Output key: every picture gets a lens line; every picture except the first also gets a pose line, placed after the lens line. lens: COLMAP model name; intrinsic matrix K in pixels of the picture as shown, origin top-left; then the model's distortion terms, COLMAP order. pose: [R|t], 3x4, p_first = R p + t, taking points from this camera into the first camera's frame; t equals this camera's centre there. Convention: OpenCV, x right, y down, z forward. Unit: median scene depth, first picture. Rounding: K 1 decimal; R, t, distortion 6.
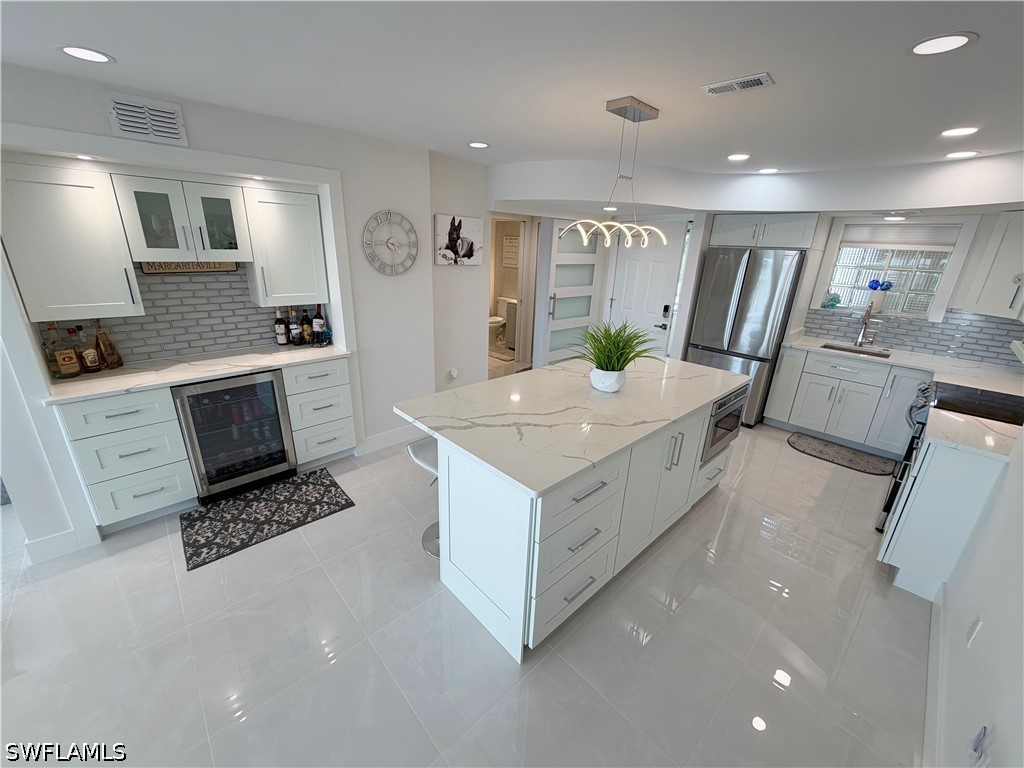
lens RADIAL K [[407.4, 0, 510.3], [0, 407.4, 385.6], [0, 0, 1]] dist [-0.000395, 0.000919]
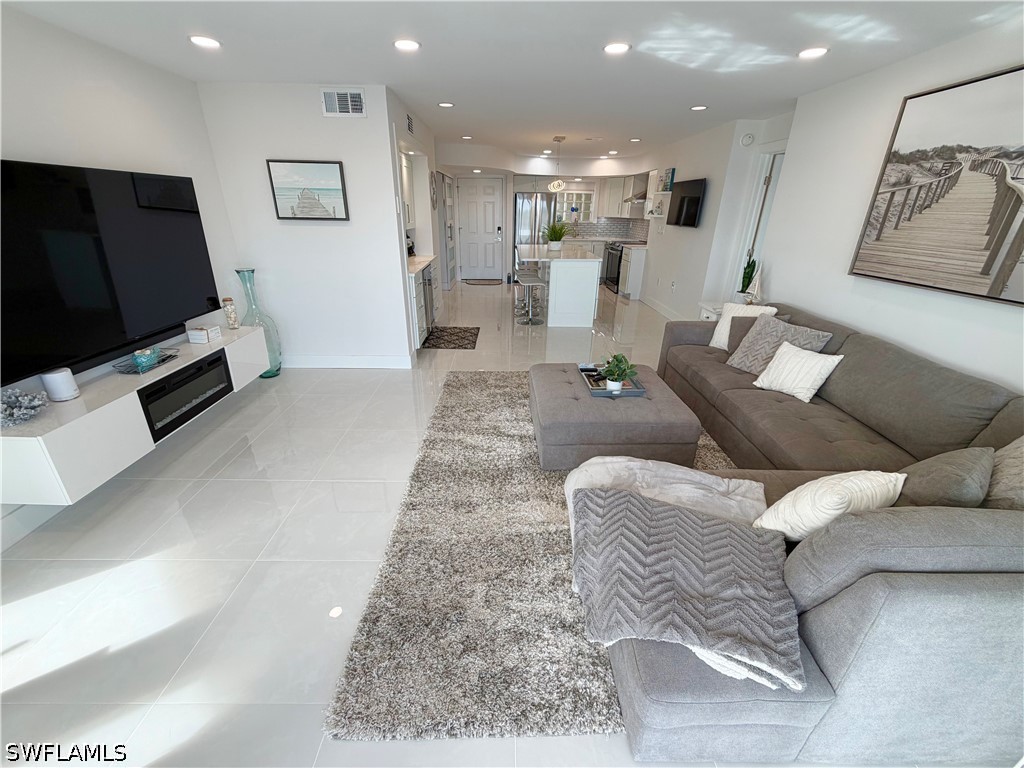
lens RADIAL K [[407.4, 0, 506.8], [0, 407.4, 382.2], [0, 0, 1]] dist [-0.000395, 0.000919]
pose [[0.678929, -0.316907, 0.662288, -1.694765], [0.255135, 0.947668, 0.191917, 0.198421], [-0.688449, 0.038675, 0.724253, -0.521252]]
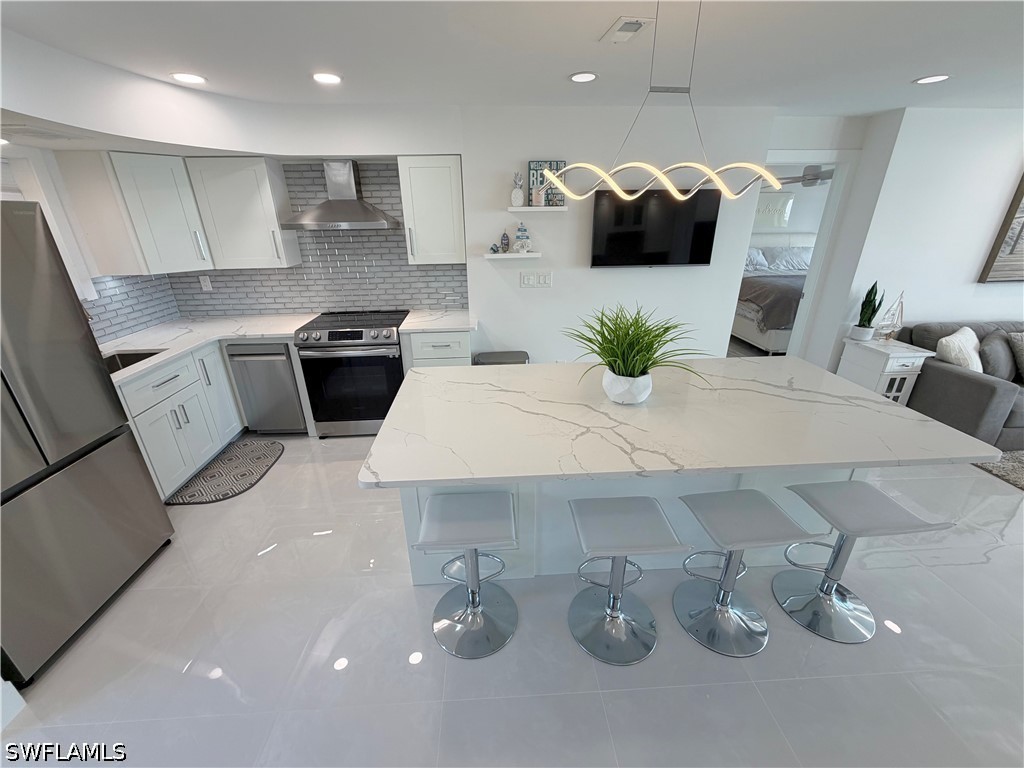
lens RADIAL K [[407.4, 0, 507.1], [0, 407.4, 384.6], [0, 0, 1]] dist [-0.000395, 0.000919]
pose [[-0.767529, -0.267220, 0.582660, -0.020191], [0.196227, 0.767383, 0.610425, -0.457101], [-0.610241, 0.582853, -0.536553, 1.372646]]
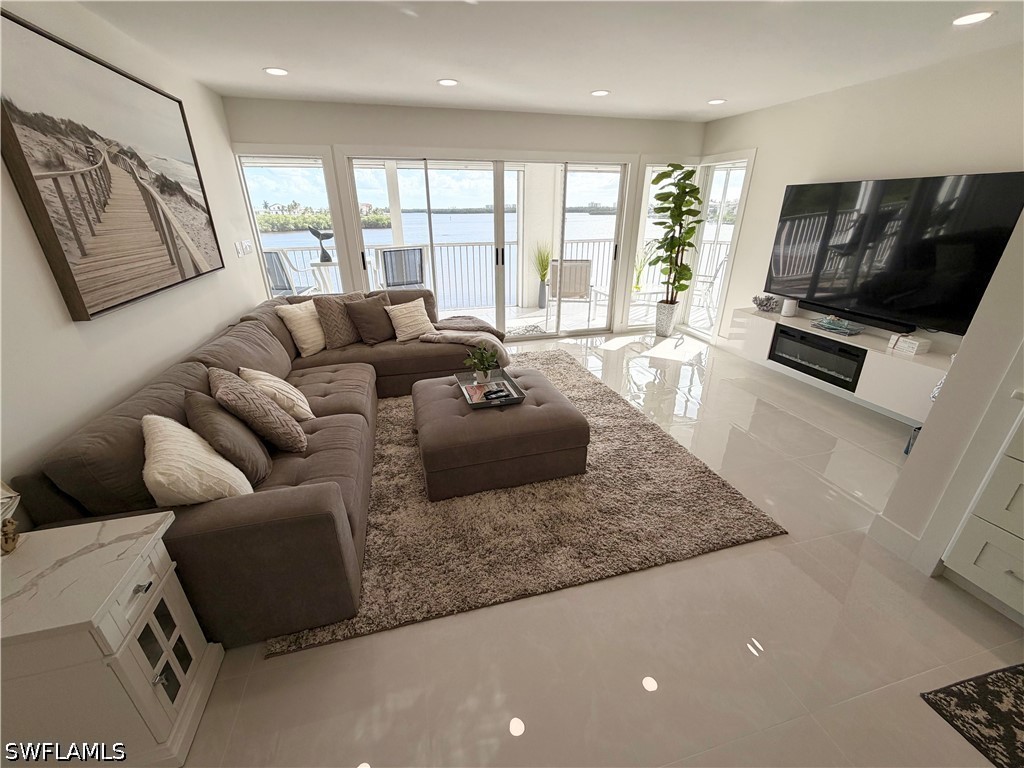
lens RADIAL K [[407.4, 0, 506.5], [0, 407.4, 383.9], [0, 0, 1]] dist [-0.000395, 0.000919]
pose [[-0.474913, 0.317347, -0.820822, -0.103647], [-0.300130, 0.818392, 0.490058, -0.039154], [0.827272, 0.479088, -0.293420, 0.343160]]
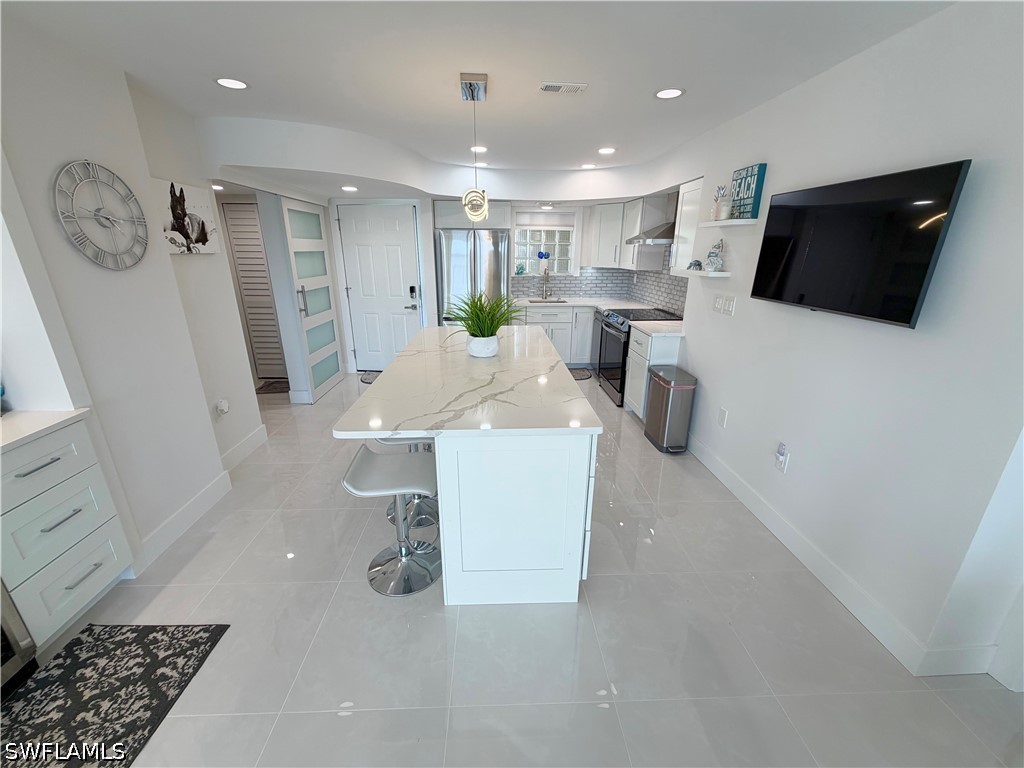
lens RADIAL K [[407.4, 0, 507.2], [0, 407.4, 384.3], [0, 0, 1]] dist [-0.000395, 0.000919]
pose [[0.652979, -0.271906, 0.706884, -0.445835], [0.267473, 0.955982, 0.120646, -0.028420], [-0.708574, 0.110293, 0.696964, 0.204997]]
